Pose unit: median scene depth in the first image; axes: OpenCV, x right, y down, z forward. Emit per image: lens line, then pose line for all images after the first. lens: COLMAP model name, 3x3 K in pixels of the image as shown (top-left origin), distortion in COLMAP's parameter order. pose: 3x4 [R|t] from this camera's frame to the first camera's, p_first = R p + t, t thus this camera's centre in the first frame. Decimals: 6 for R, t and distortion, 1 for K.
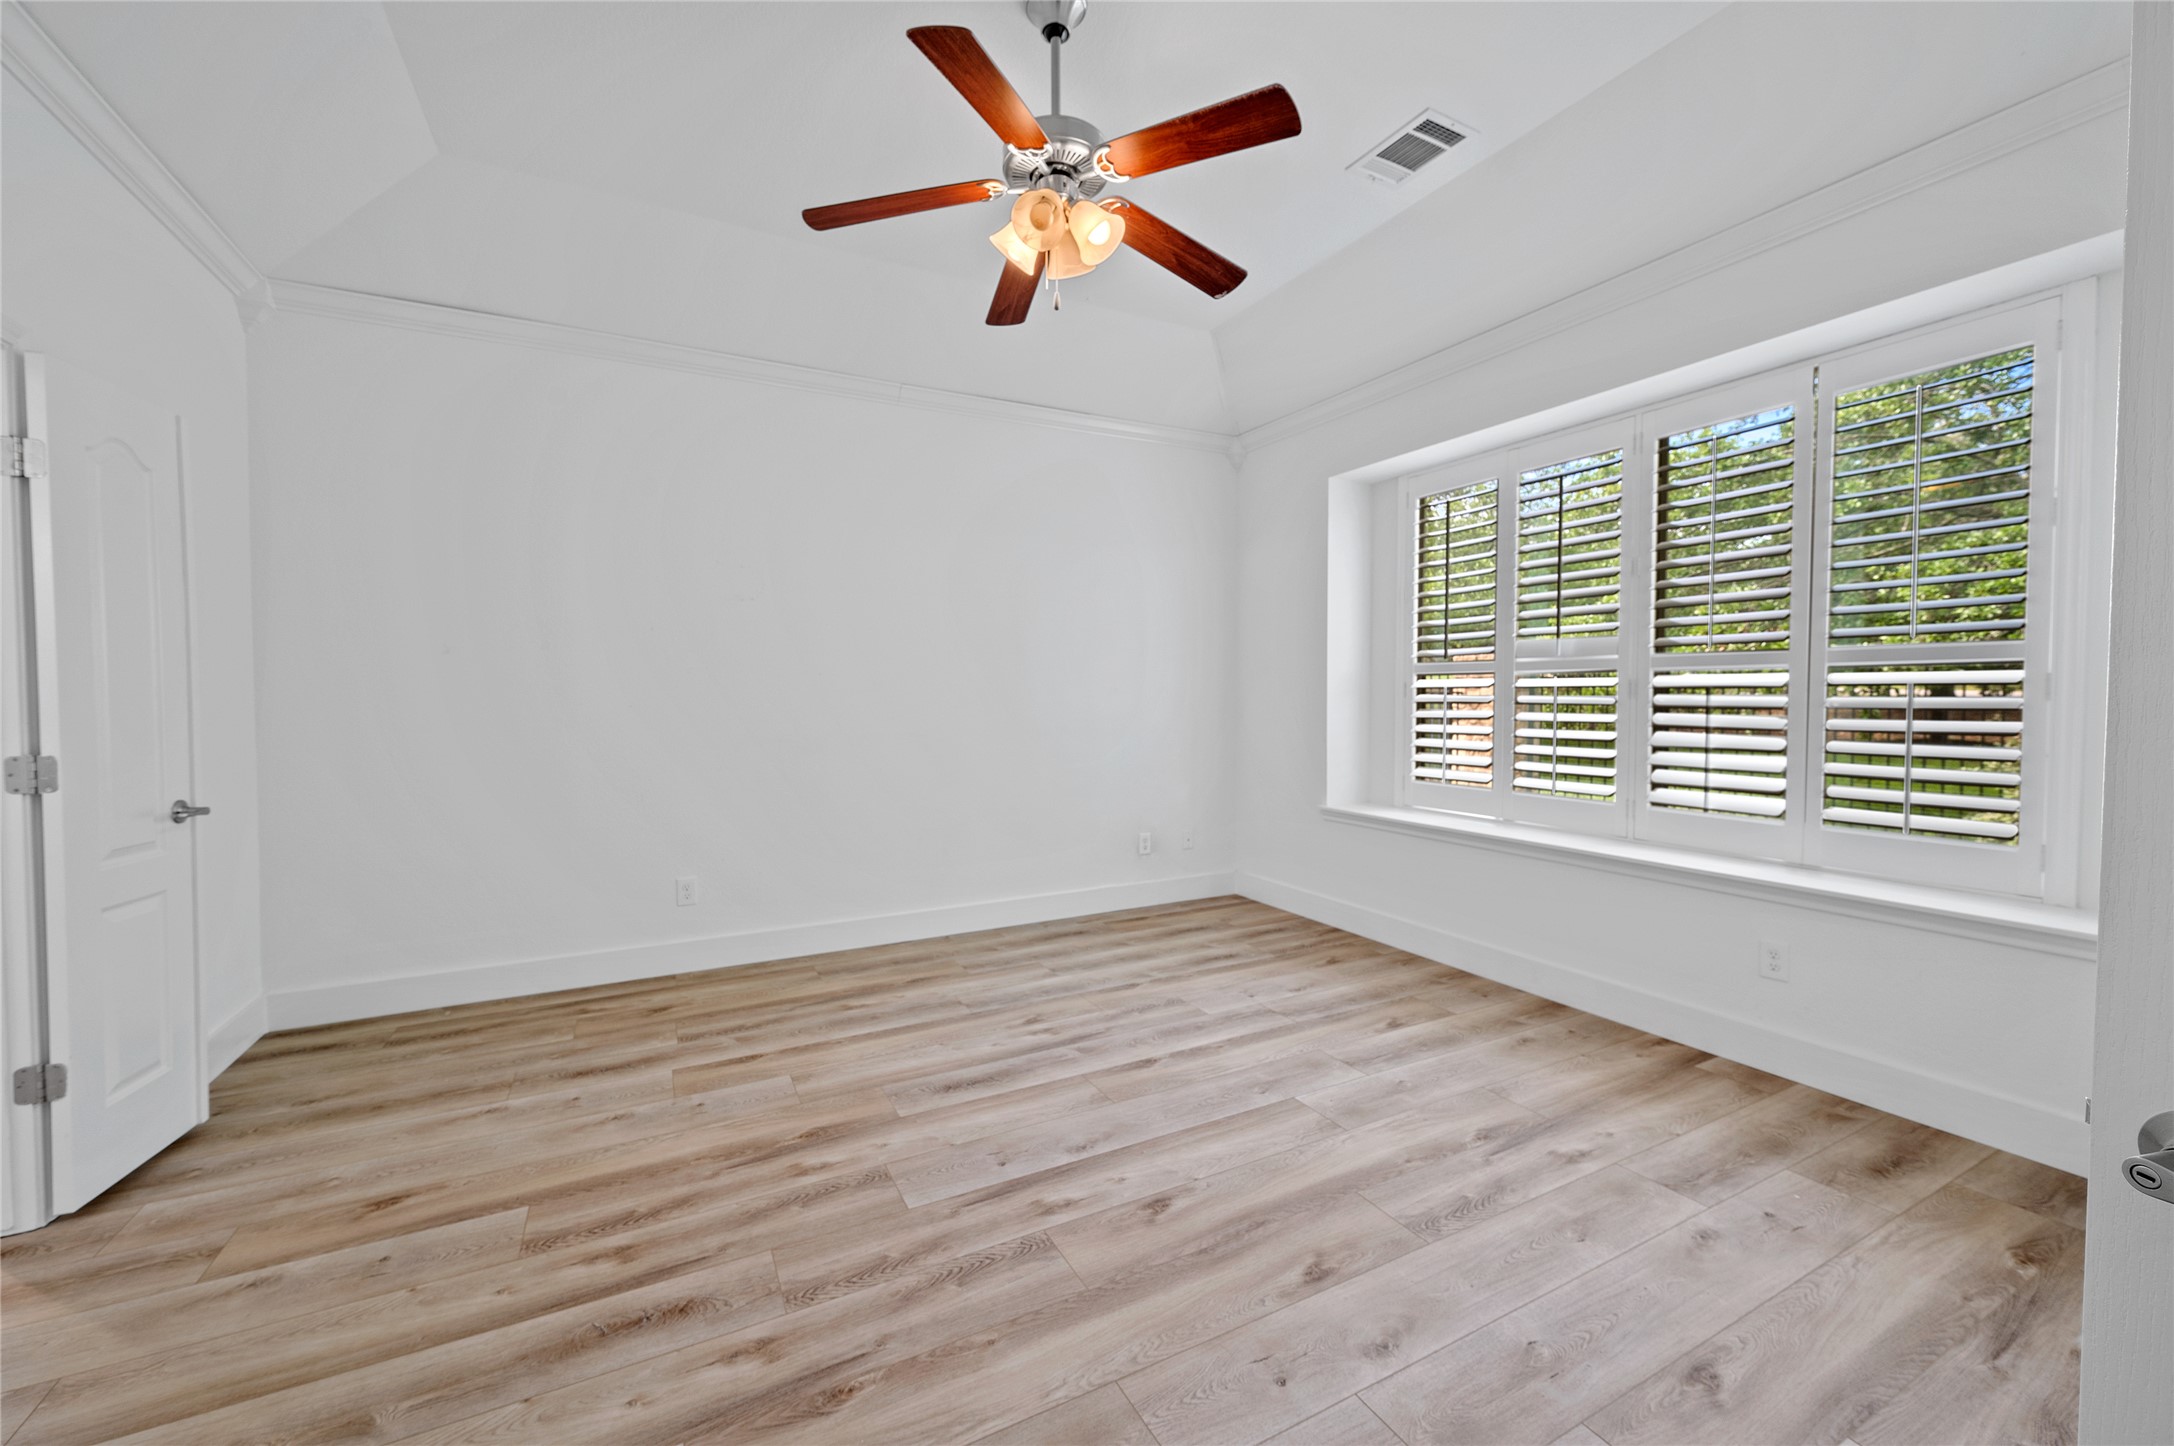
lens RADIAL K [[854.7, 0, 1095.6], [0, 854.7, 721.9], [0, 0, 1]] dist [-0.001434, 0.000174]
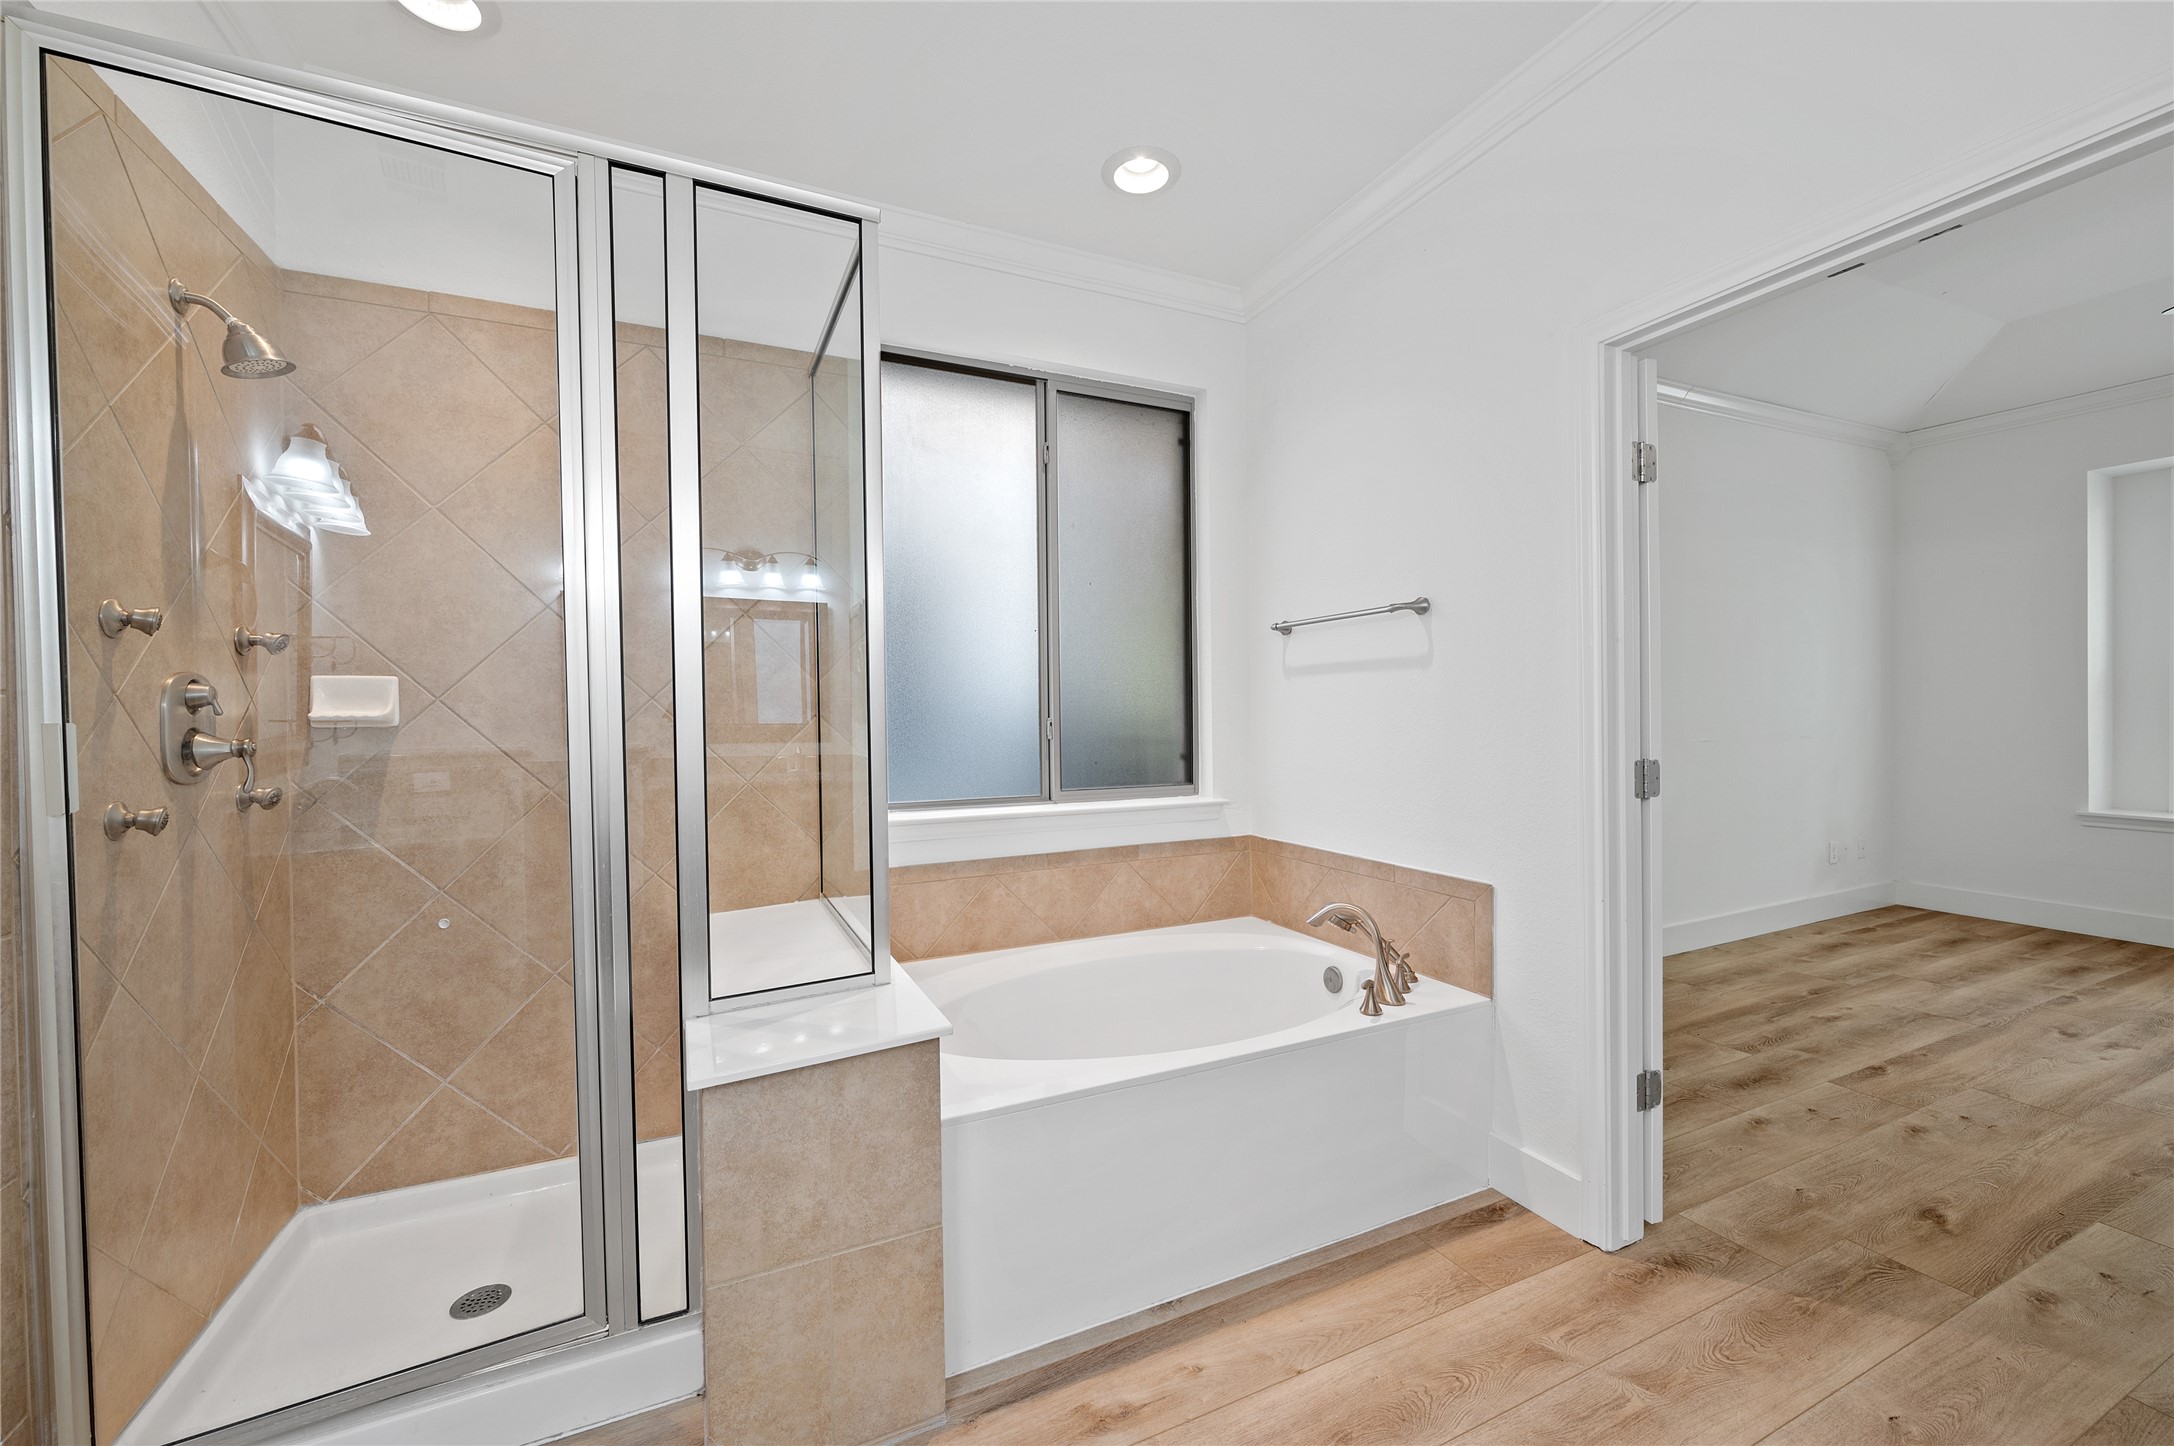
lens RADIAL K [[854.7, 0, 1086.1], [0, 854.7, 722.1], [0, 0, 1]] dist [-0.001434, 0.000174]
pose [[0.998623, -0.011959, -0.051084, -1.182508], [0.011106, 0.999794, -0.016964, 0.003024], [0.051276, 0.016373, 0.998550, -0.022605]]
